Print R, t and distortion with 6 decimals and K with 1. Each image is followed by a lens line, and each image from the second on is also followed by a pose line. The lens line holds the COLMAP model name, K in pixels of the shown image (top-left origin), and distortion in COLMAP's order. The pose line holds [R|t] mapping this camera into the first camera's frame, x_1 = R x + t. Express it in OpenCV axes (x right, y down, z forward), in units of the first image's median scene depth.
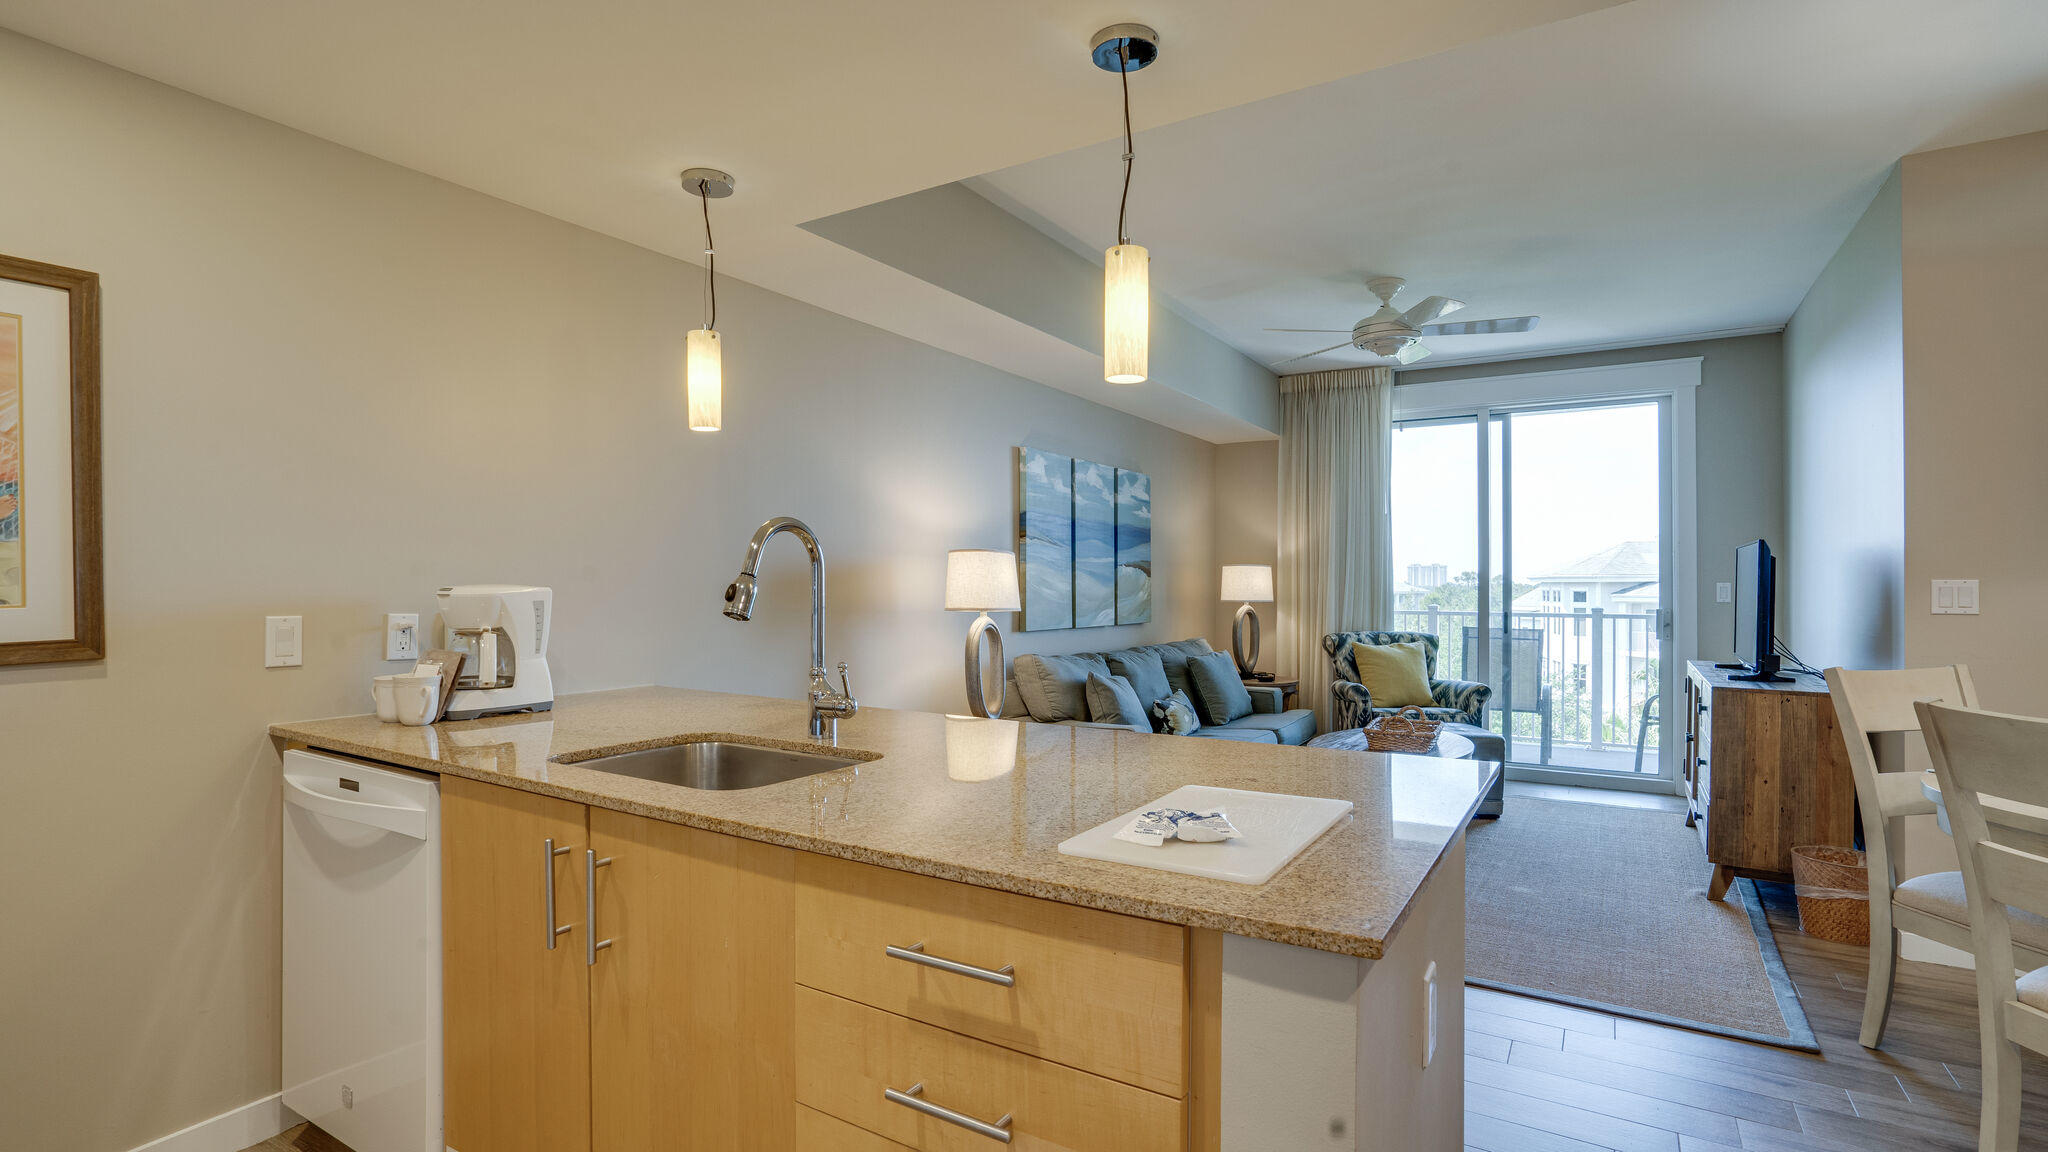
lens RADIAL K [[964.7, 0, 1016.0], [0, 964.7, 576.1], [0, 0, 1]] dist [-0.051461, 0.029090]
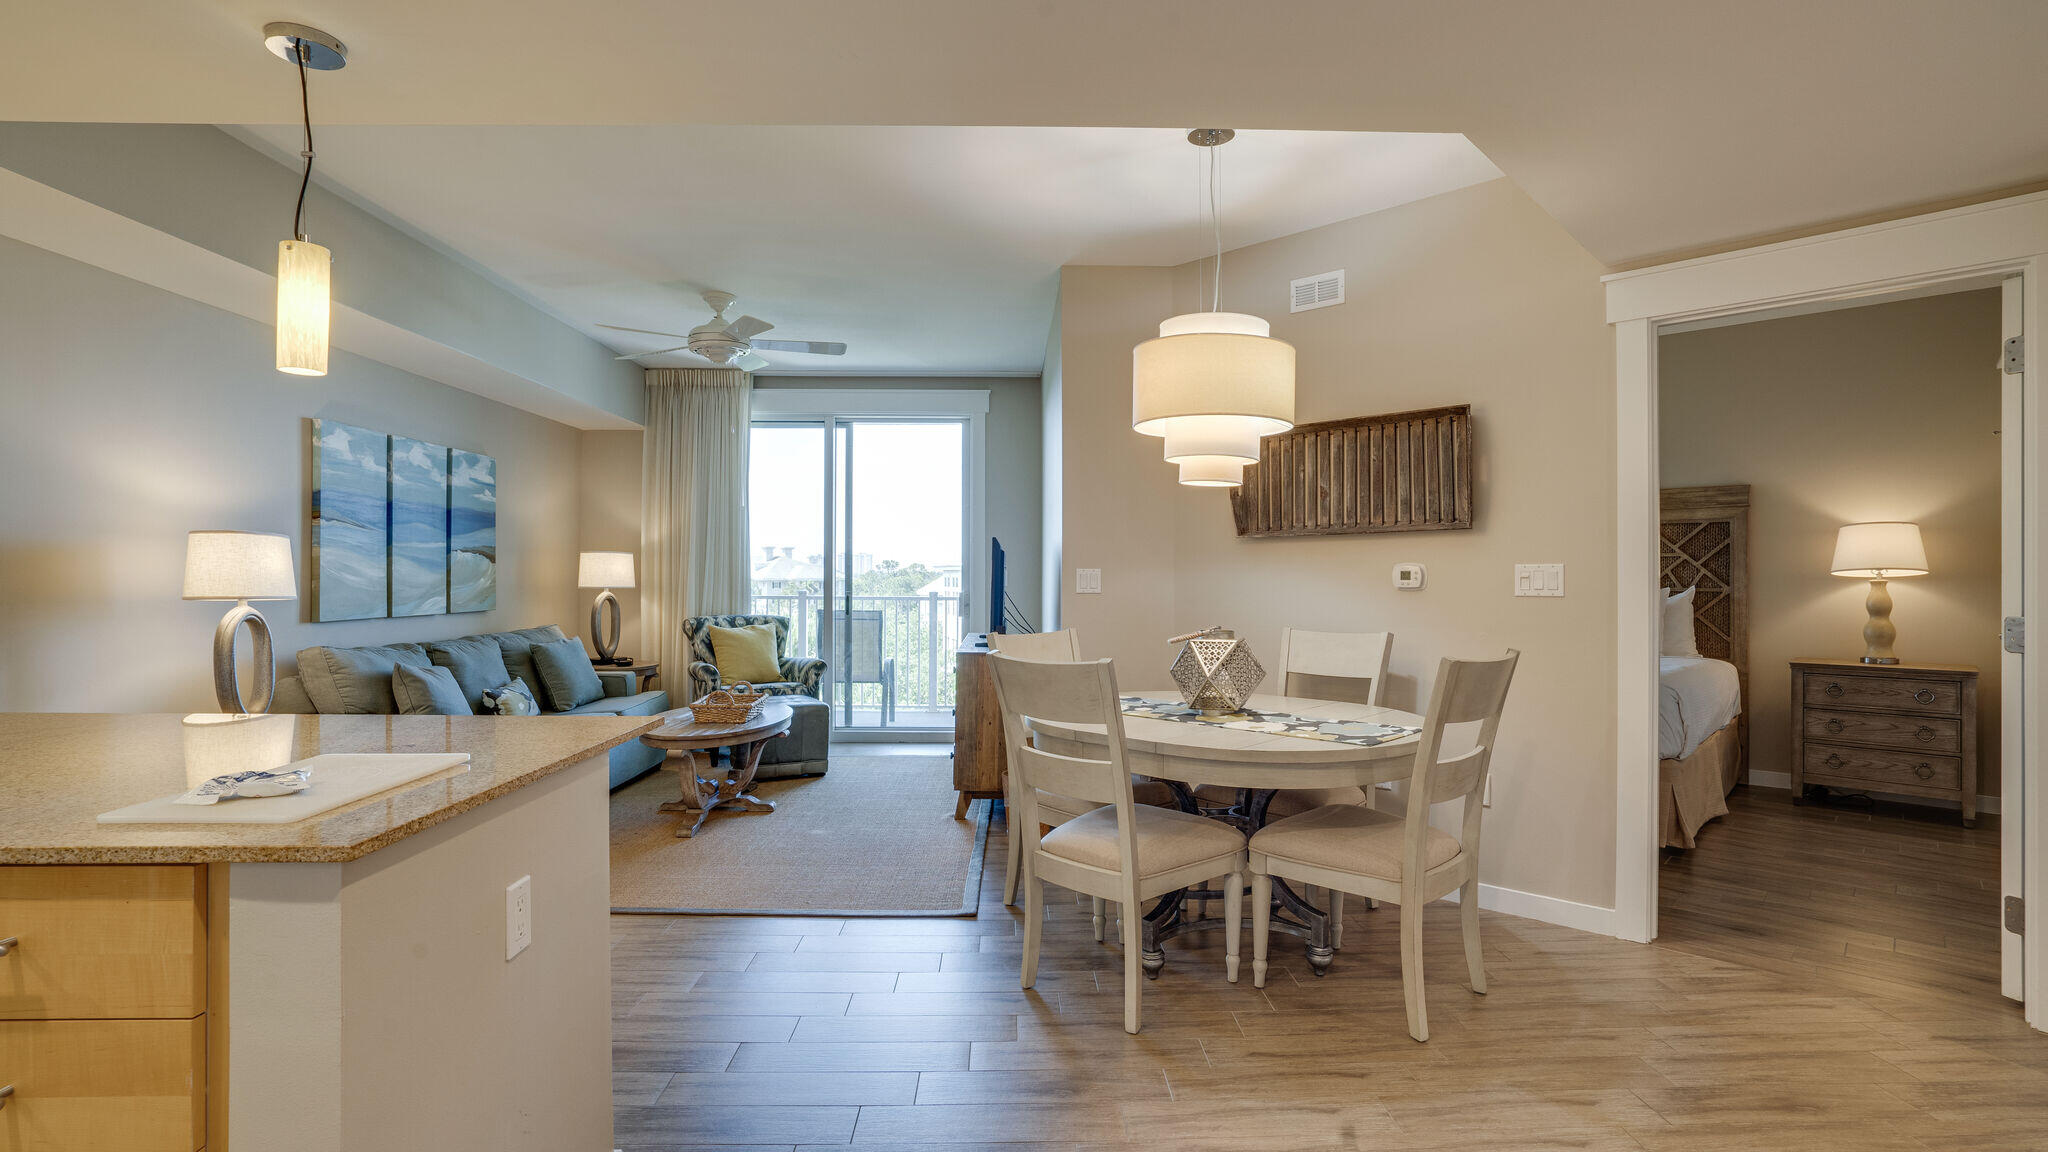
lens RADIAL K [[964.7, 0, 1016.0], [0, 964.7, 576.1], [0, 0, 1]] dist [-0.051461, 0.029090]
pose [[0.843009, -0.000528, 0.537900, 0.078241], [-0.006966, 0.999905, 0.011899, -0.001291], [-0.537855, -0.013778, 0.842925, -0.097700]]
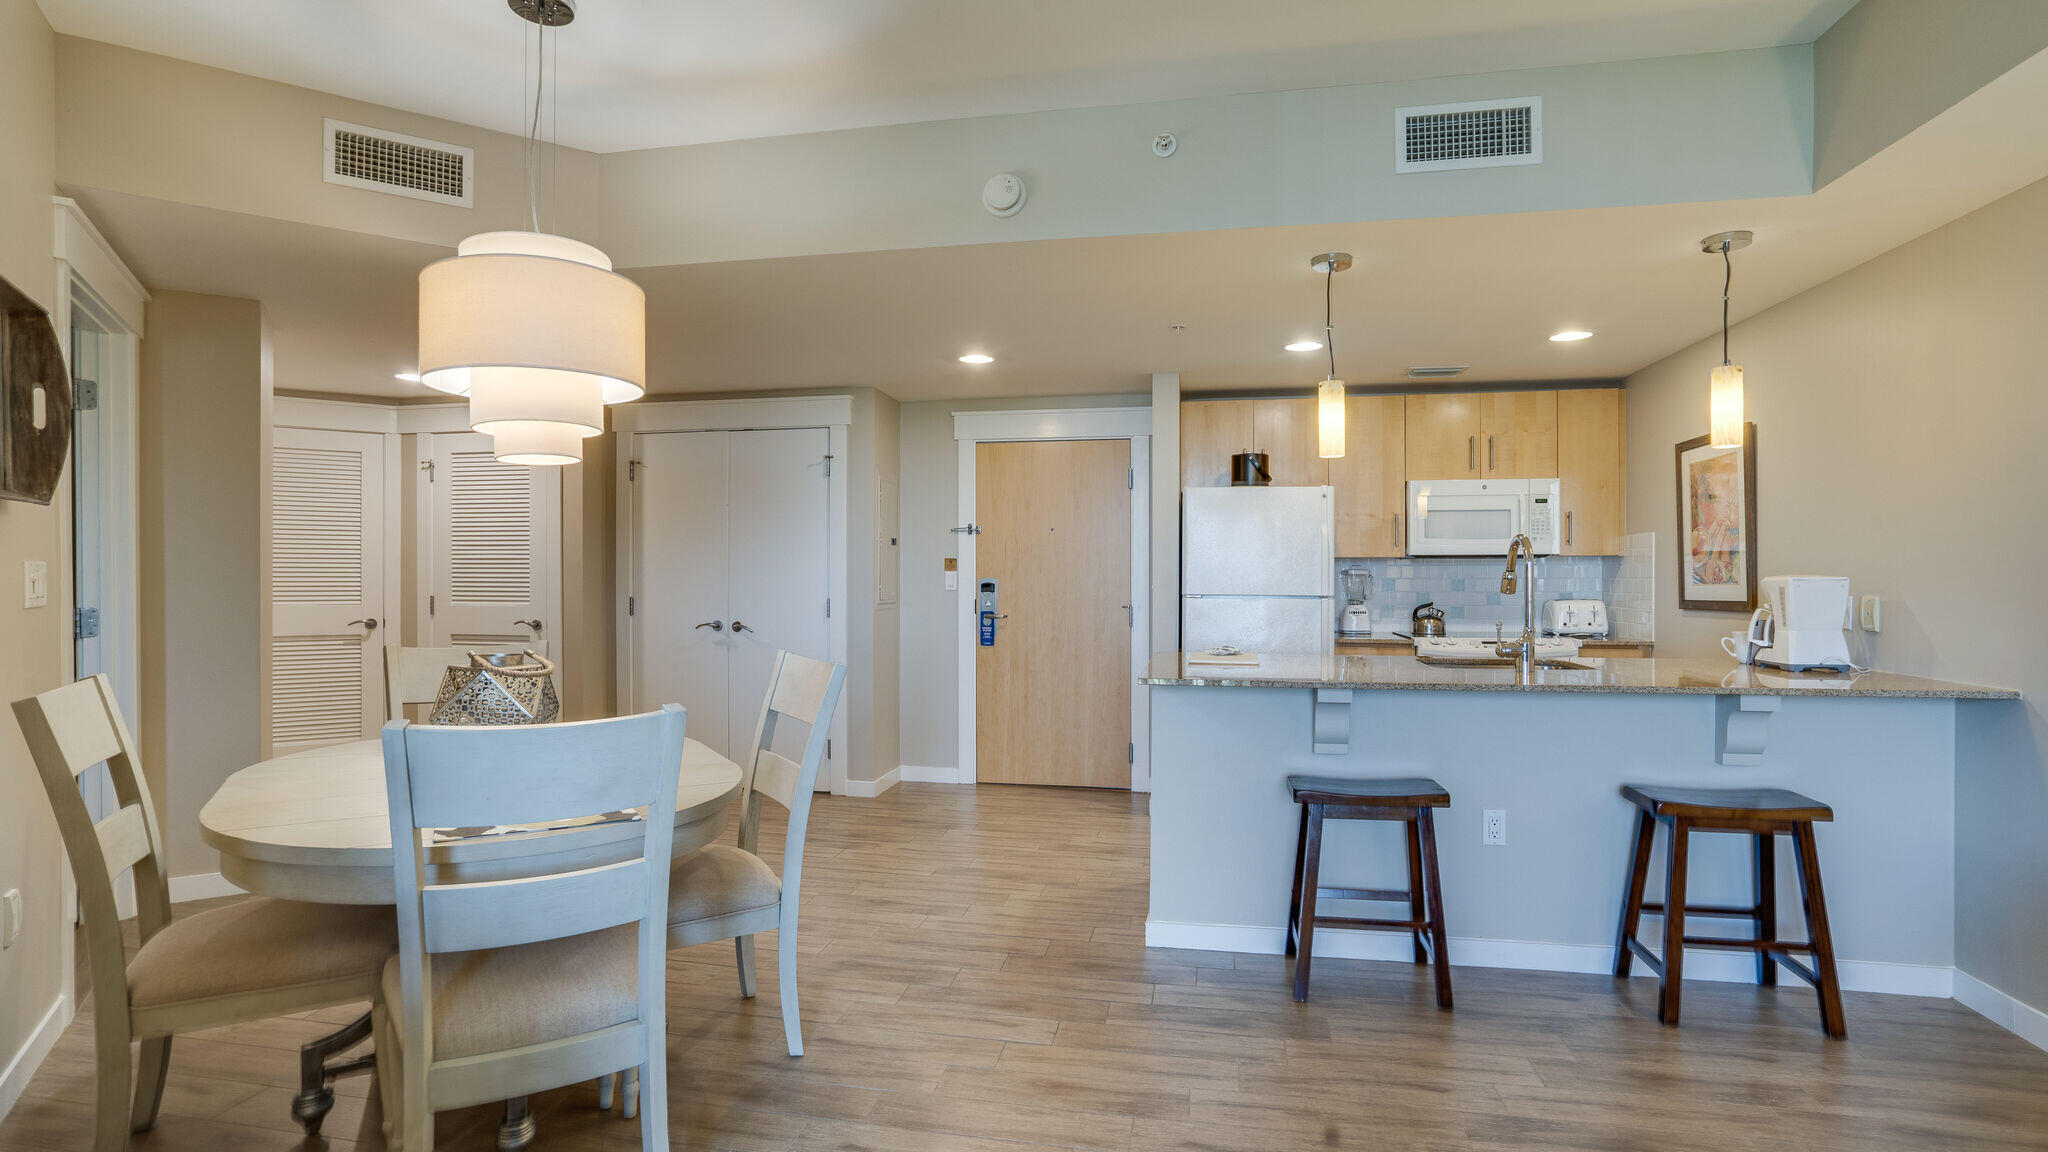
lens RADIAL K [[978.1, 0, 1013.5], [0, 978.1, 580.8], [0, 0, 1]] dist [-0.057897, 0.032318]
pose [[-0.934865, 0.002743, -0.354994, 0.454935], [0.003544, 0.999992, -0.001608, 0.007049], [0.354987, -0.002762, -0.934867, 0.868867]]
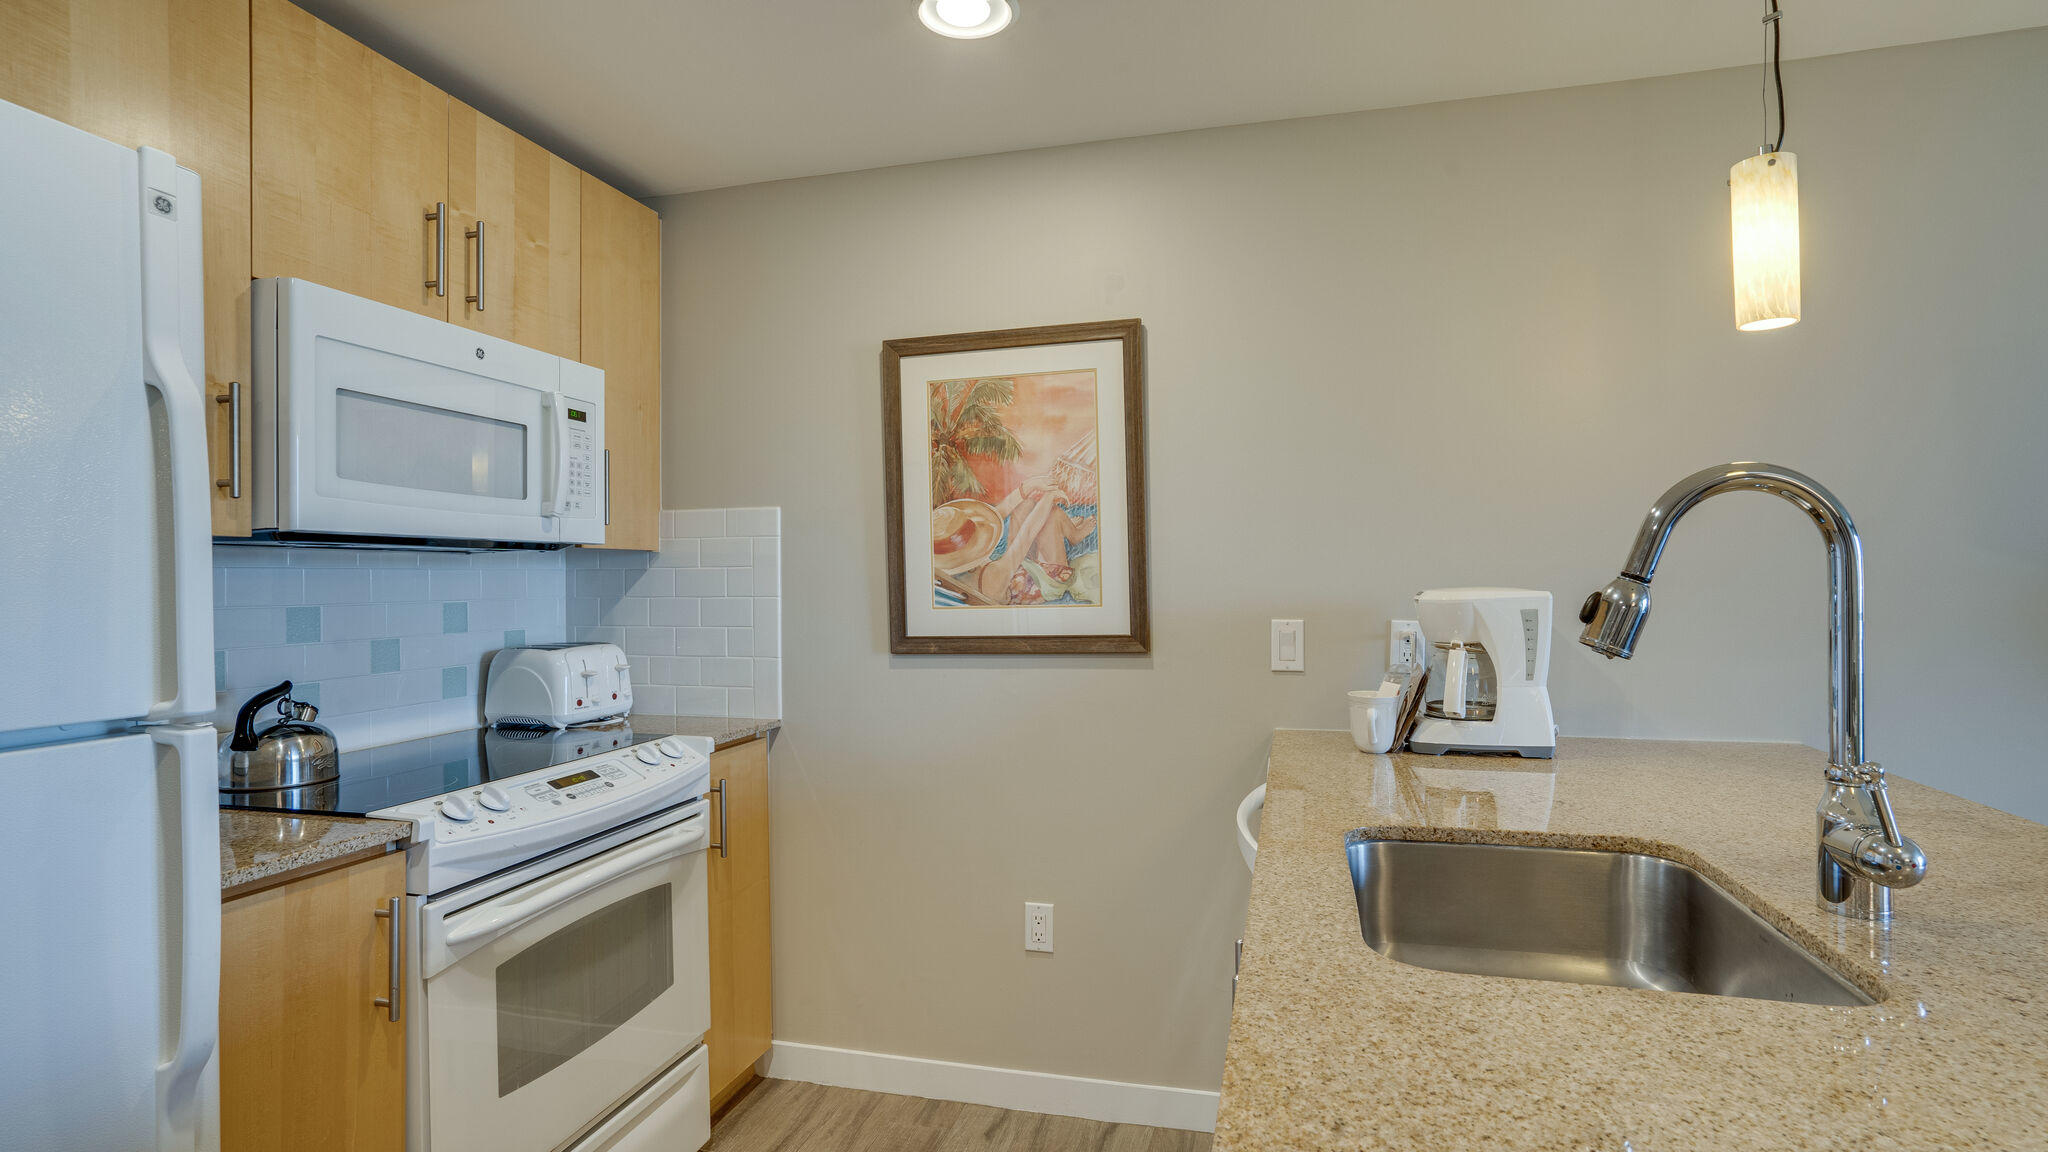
lens RADIAL K [[1019.6, 0, 1024.0], [0, 1019.6, 576.0], [0, 0, 1]] dist [-0.048253, 0.038031]
pose [[0.294793, -0.005958, -0.955543, 0.062350], [0.014903, 0.999888, -0.001637, -0.002099], [0.955445, -0.013758, 0.294848, 0.181976]]
